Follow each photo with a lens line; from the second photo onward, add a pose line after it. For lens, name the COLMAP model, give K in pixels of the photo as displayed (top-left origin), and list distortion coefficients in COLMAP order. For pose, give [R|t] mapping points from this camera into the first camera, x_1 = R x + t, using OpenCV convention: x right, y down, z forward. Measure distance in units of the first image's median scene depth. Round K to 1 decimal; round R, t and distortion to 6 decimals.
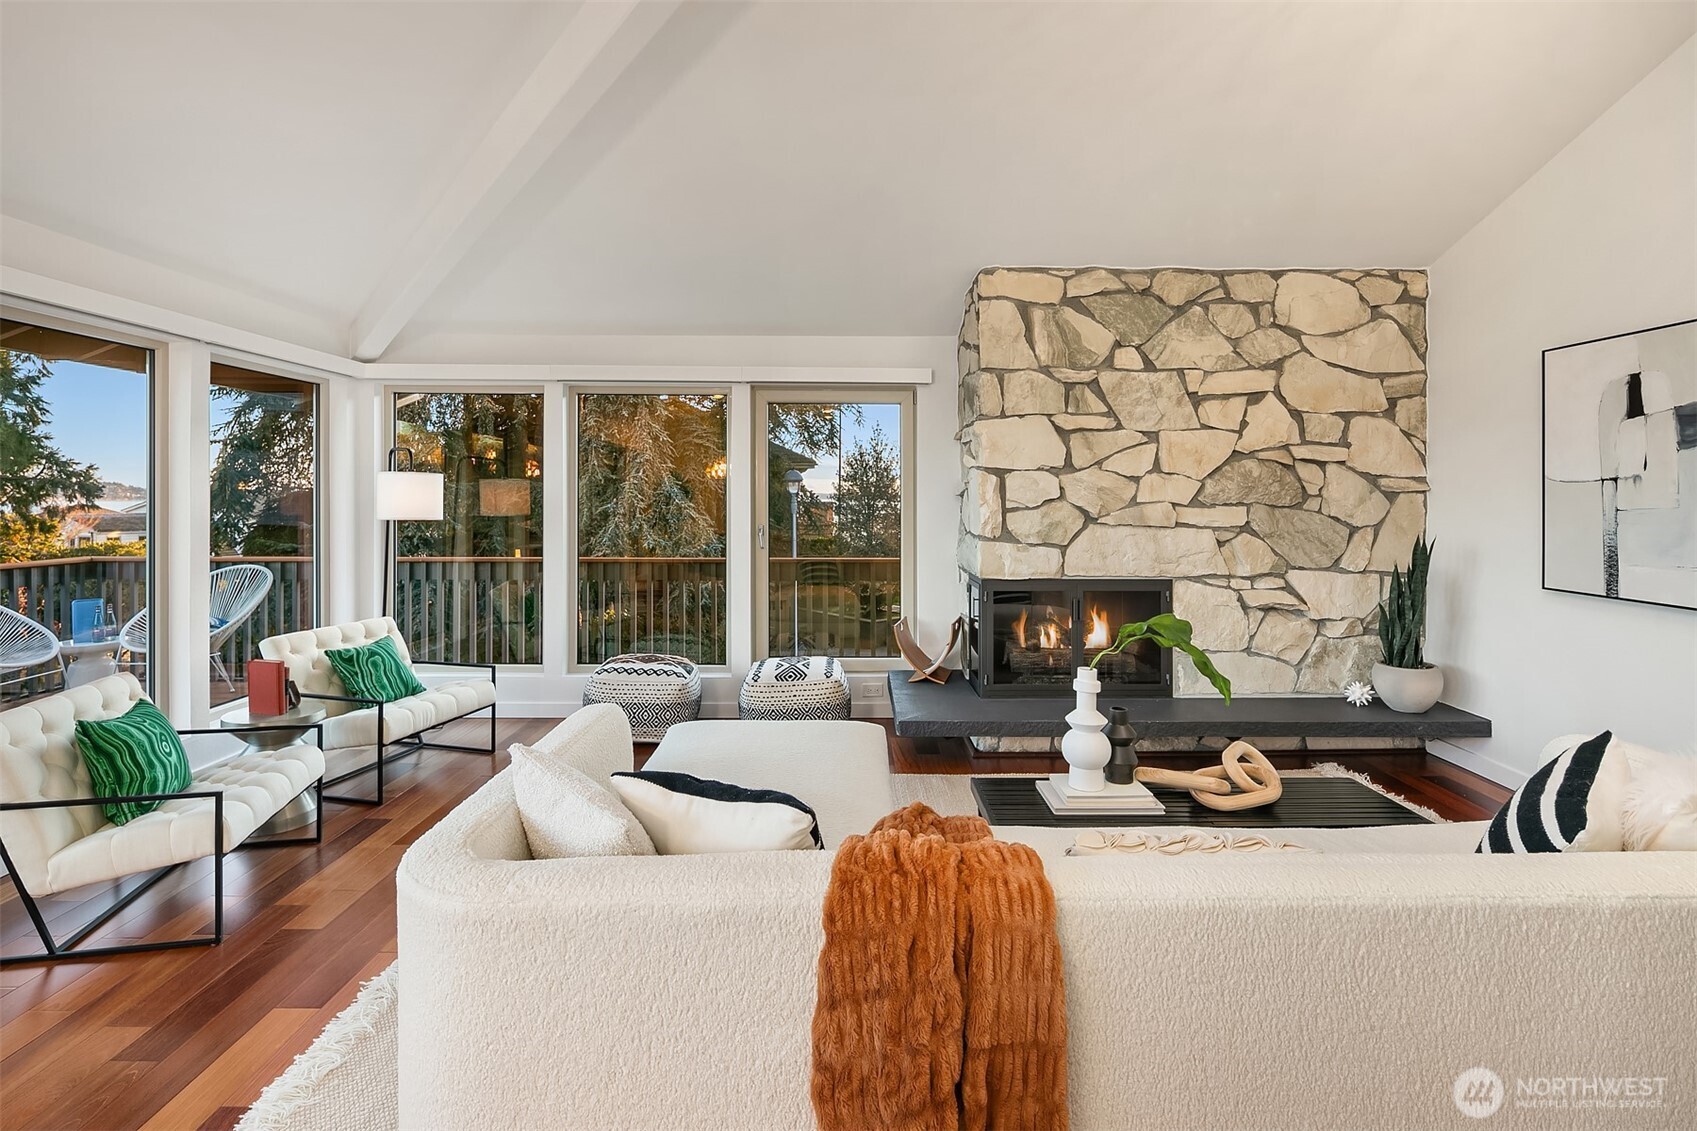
lens RADIAL K [[828.0, 0, 854.0], [0, 828.0, 507.2], [0, 0, 1]] dist [0.000858, 0.000076]
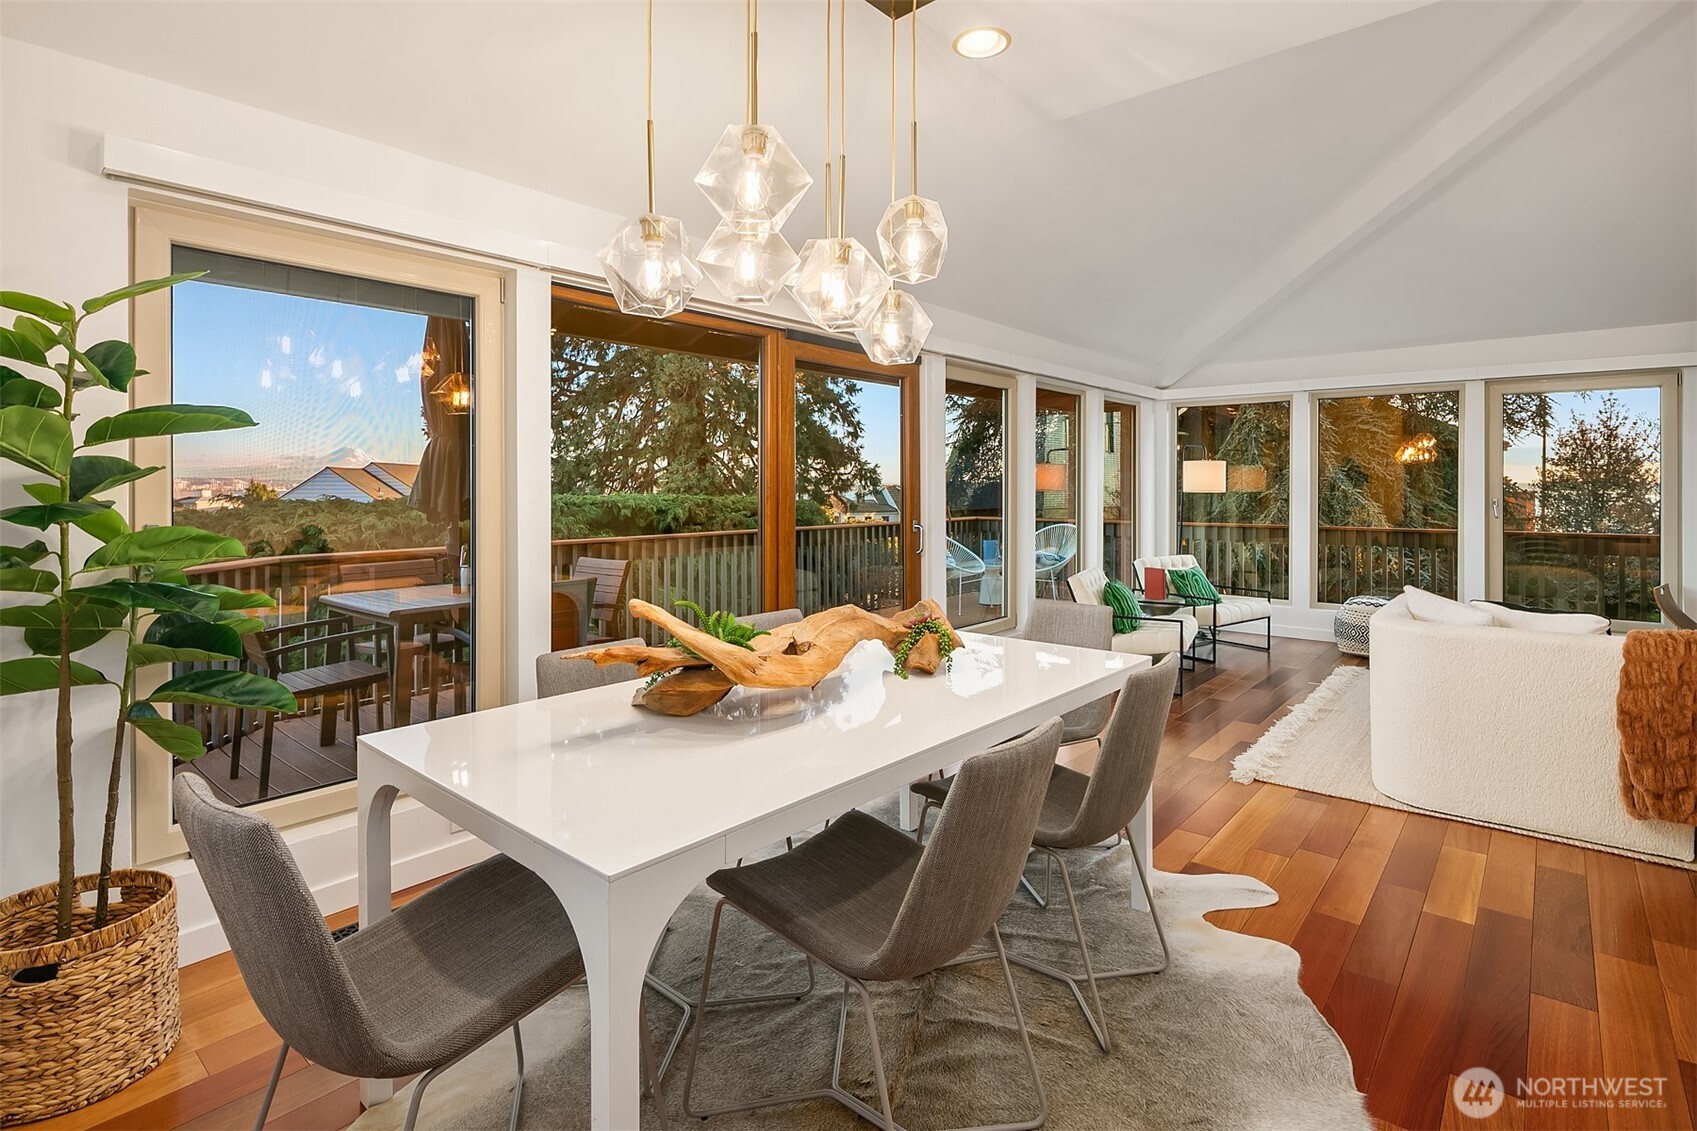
lens RADIAL K [[822.2, 0, 838.7], [0, 822.2, 486.0], [0, 0, 1]] dist [0.000661, -0.000541]
pose [[0.750712, -0.004307, -0.660615, -0.037742], [-0.005965, 0.999894, -0.013298, 0.024484], [0.660602, 0.013923, 0.750607, -0.487816]]
